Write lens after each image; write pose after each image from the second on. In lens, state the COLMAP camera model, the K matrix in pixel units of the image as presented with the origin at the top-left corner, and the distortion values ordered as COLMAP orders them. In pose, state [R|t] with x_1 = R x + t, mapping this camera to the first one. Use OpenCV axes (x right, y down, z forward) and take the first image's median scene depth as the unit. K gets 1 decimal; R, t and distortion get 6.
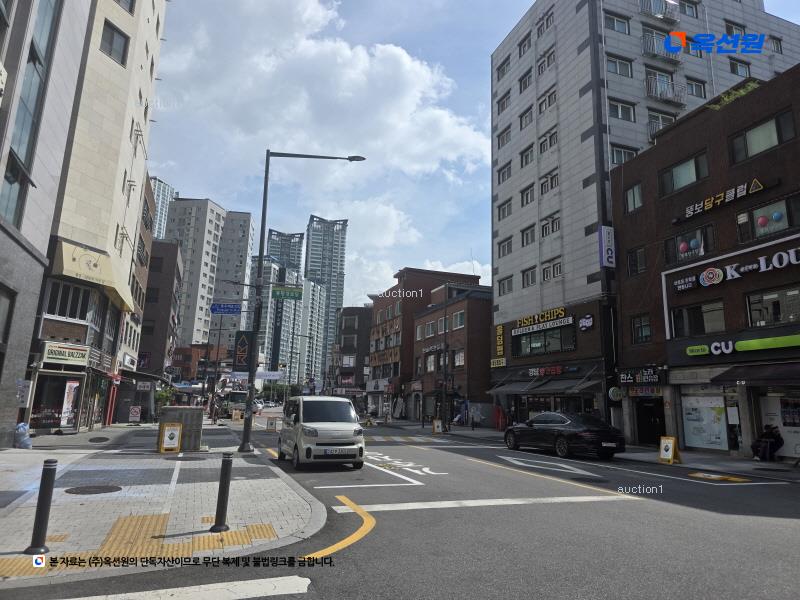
lens RADIAL K [[535.5, 0, 400.8], [0, 535.5, 297.9], [0, 0, 1]] dist [0.004405, -0.001890]
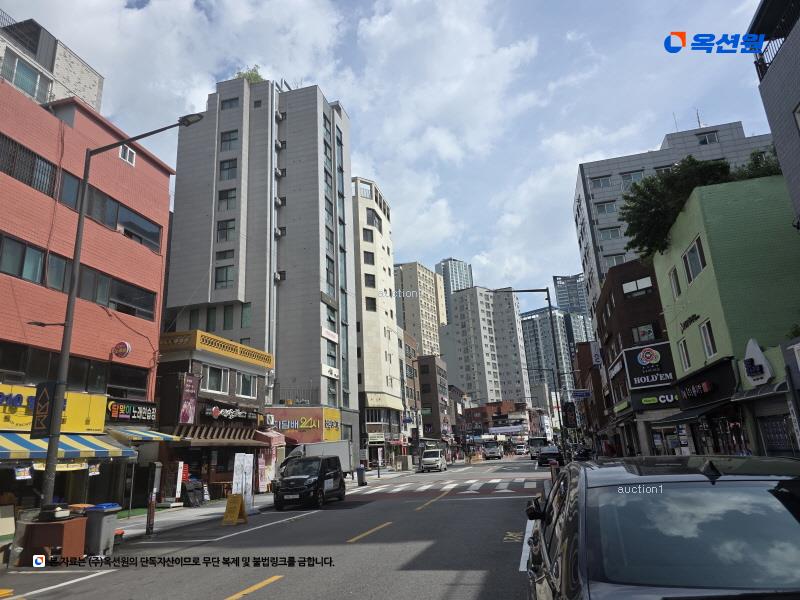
lens RADIAL K [[535.5, 0, 399.1], [0, 535.5, 299.4], [0, 0, 1]] dist [0.004405, -0.001890]
pose [[0.823671, -0.230447, -0.518132, 0.593529], [0.191687, 0.973065, -0.128061, -0.117936], [0.533688, 0.006161, 0.845659, -0.697463]]
